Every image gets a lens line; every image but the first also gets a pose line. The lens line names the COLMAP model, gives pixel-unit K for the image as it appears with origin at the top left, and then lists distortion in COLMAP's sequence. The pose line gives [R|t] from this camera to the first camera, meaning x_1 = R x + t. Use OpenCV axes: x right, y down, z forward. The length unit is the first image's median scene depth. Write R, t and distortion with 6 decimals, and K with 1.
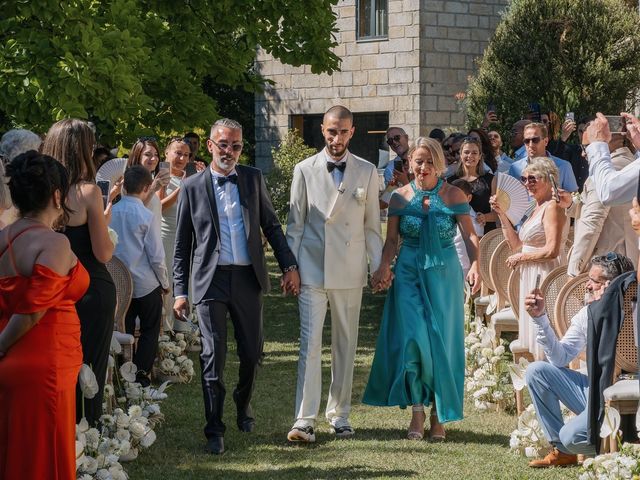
lens RADIAL K [[1182.5, 0, 320.0], [0, 1182.5, 240.0], [0, 0, 1]] dist [-0.055194, 0.128397]
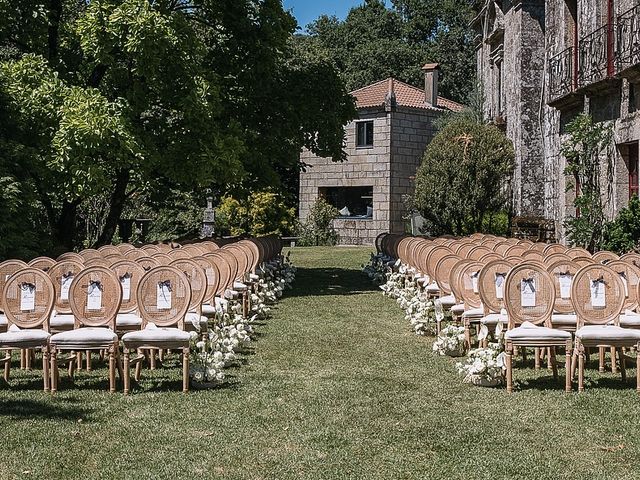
lens RADIAL K [[1182.5, 0, 320.0], [0, 1182.5, 240.0], [0, 0, 1]] dist [-0.055194, 0.128397]
pose [[0.999876, 0.015487, 0.003012, -0.030652], [-0.014926, 0.990382, -0.137550, 0.248826], [-0.005114, 0.137488, 0.990490, -0.876830]]
